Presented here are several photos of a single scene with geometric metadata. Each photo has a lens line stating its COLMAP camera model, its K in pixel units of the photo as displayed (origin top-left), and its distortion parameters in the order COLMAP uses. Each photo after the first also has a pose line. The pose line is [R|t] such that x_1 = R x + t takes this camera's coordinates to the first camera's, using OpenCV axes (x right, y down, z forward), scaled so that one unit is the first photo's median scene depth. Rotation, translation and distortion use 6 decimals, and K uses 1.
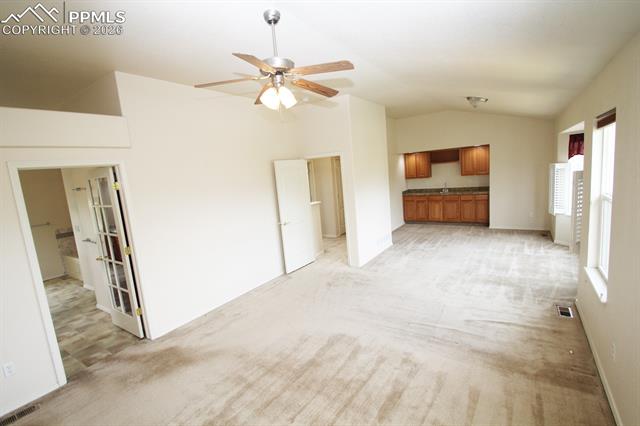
lens RADIAL K [[299.5, 0, 314.6], [0, 299.5, 213.2], [0, 0, 1]] dist [-0.000550, -0.000934]
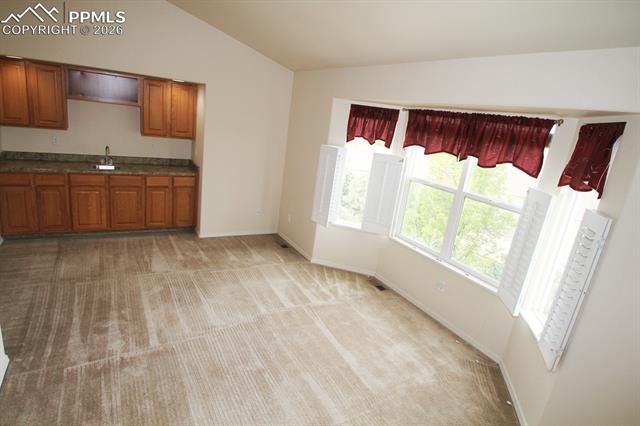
lens RADIAL K [[345.6, 0, 311.9], [0, 345.6, 213.1], [0, 0, 1]] dist [-0.005067, -0.006311]
pose [[0.427651, -0.106929, 0.897597, 0.084267], [-0.033791, 0.990394, 0.134083, -0.084012], [-0.903312, -0.087671, 0.419930, 0.498971]]
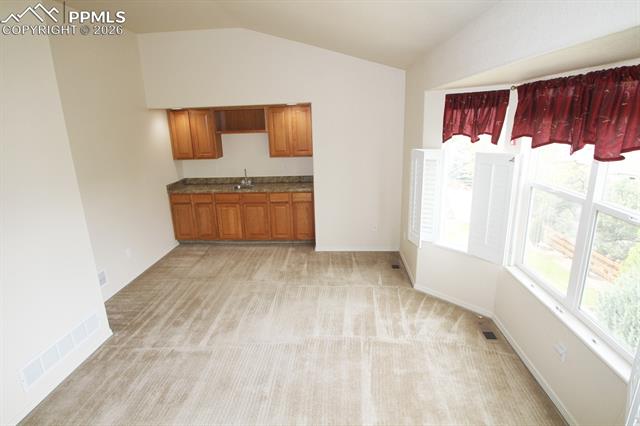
lens RADIAL K [[345.6, 0, 314.7], [0, 345.6, 214.3], [0, 0, 1]] dist [-0.005067, -0.006311]
pose [[0.865983, -0.075576, 0.494330, 0.236722], [0.028379, 0.994348, 0.102307, -0.083010], [-0.499268, -0.074568, 0.863233, 0.394405]]
